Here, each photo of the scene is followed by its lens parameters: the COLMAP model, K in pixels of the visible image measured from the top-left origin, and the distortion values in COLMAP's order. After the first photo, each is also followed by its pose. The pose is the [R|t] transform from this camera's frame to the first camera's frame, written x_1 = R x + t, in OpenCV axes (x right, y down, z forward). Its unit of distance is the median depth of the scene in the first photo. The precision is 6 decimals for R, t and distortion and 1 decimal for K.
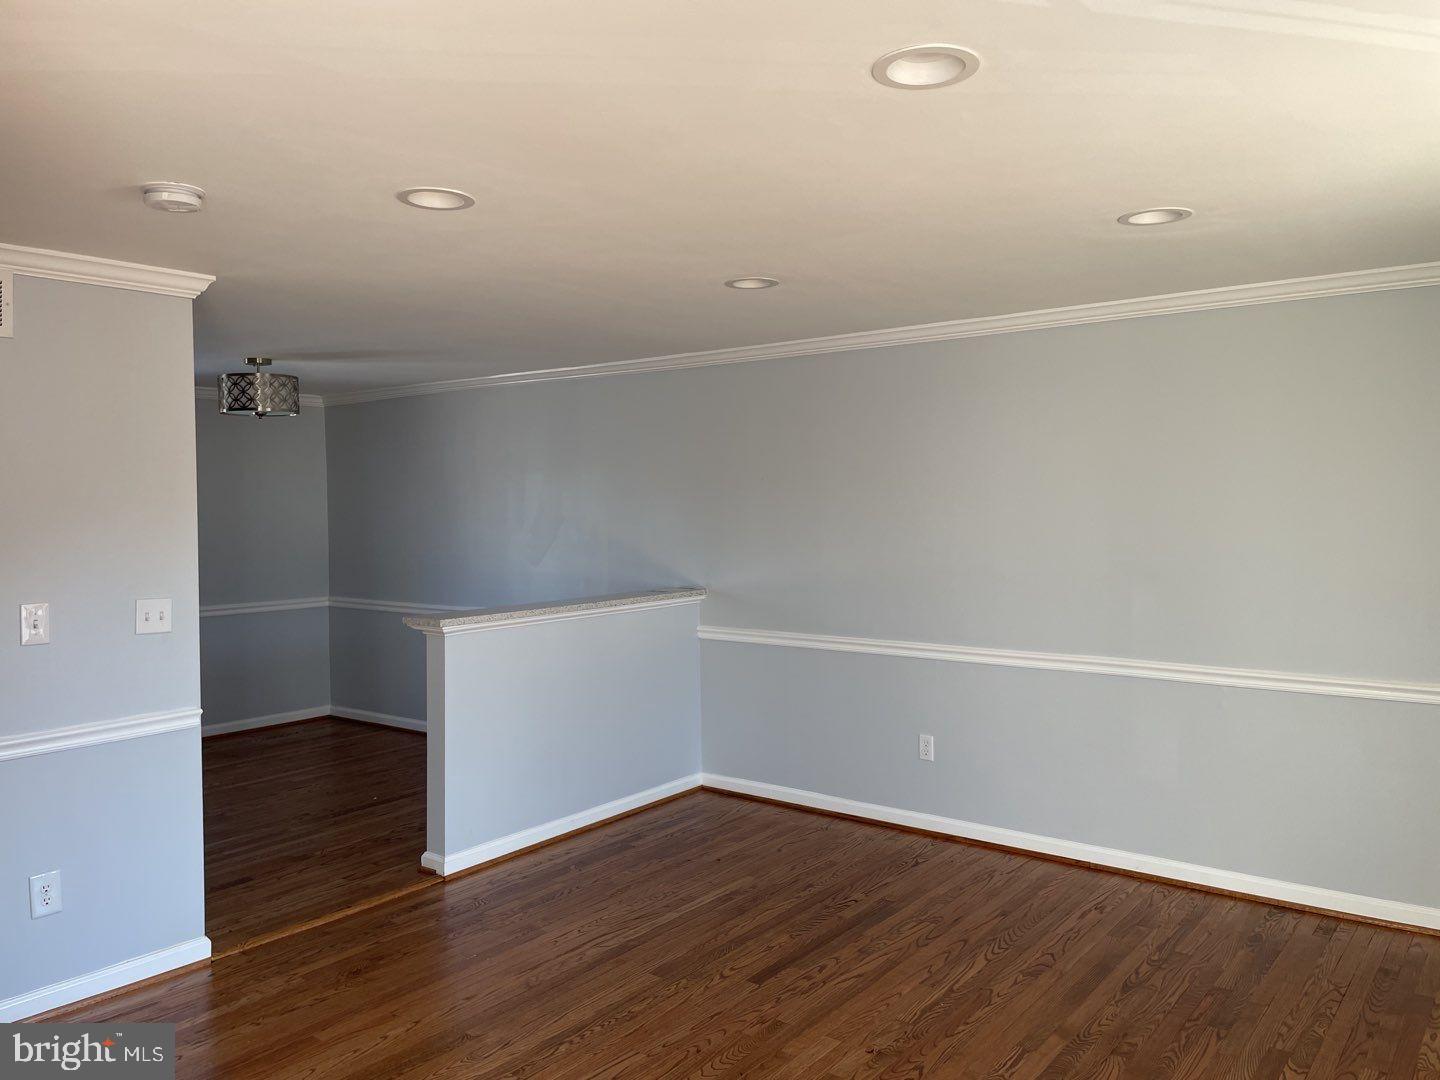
lens RADIAL K [[1092.7, 0, 715.5], [0, 1092.7, 530.5], [0, 0, 1]] dist [0.086315, -0.113736]
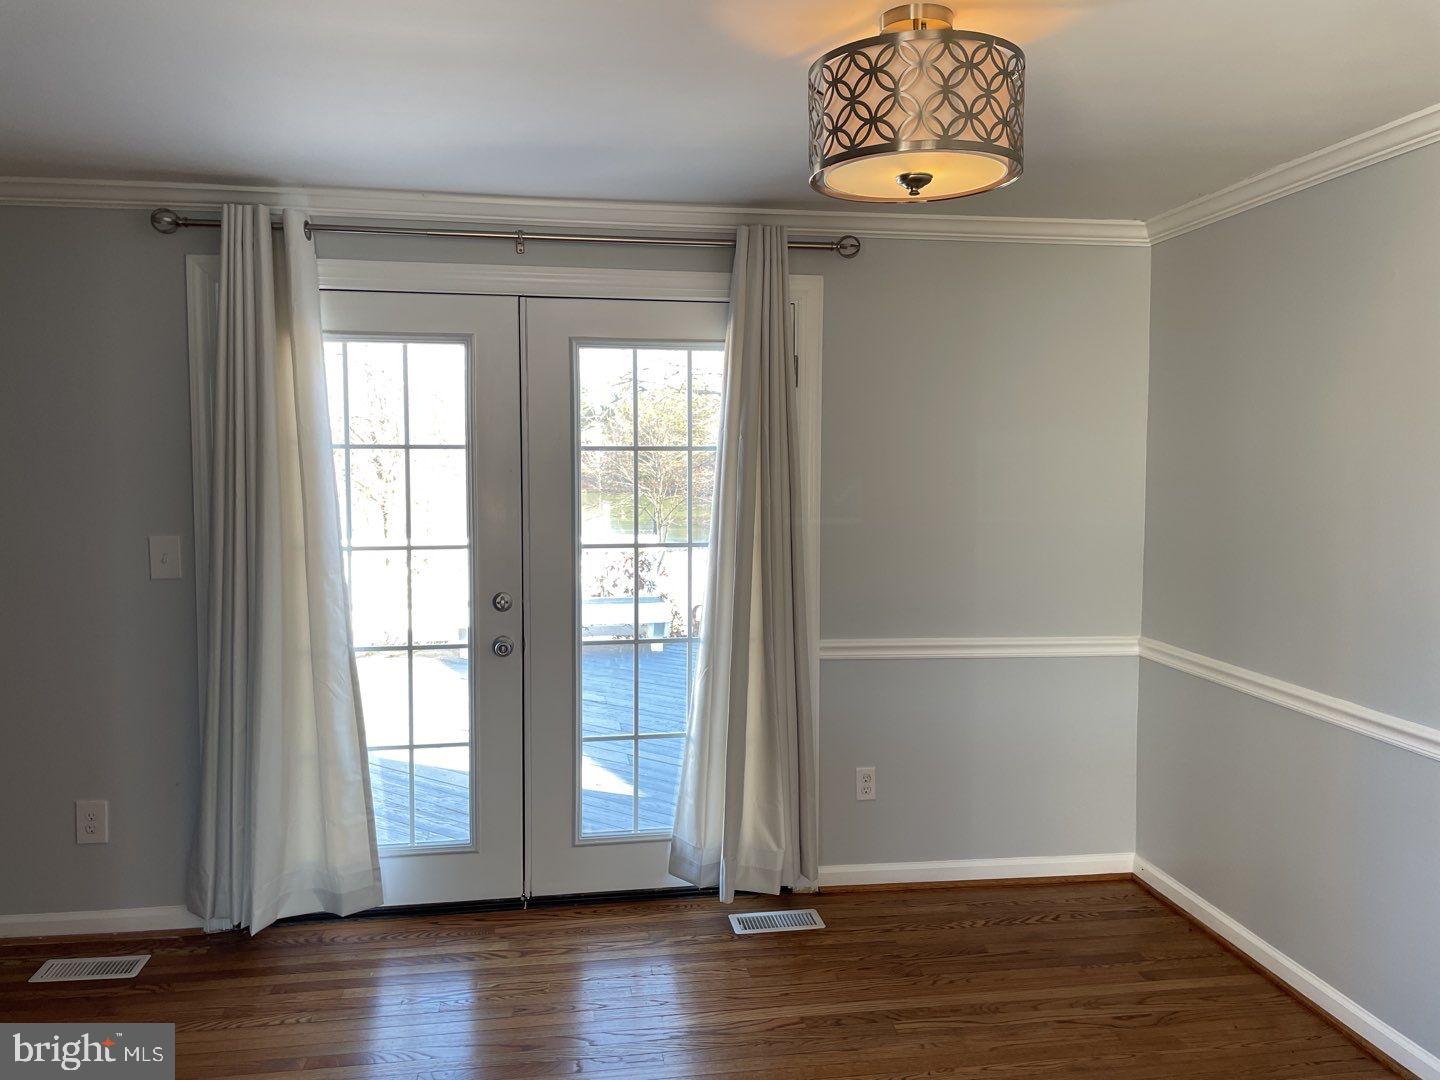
lens RADIAL K [[1092.7, 0, 715.5], [0, 1092.7, 530.5], [0, 0, 1]] dist [0.086315, -0.113736]
pose [[0.730279, 0.057758, -0.680703, -0.161297], [-0.029446, 0.998155, 0.053103, -0.008561], [0.682514, -0.018736, 0.730632, 0.527742]]
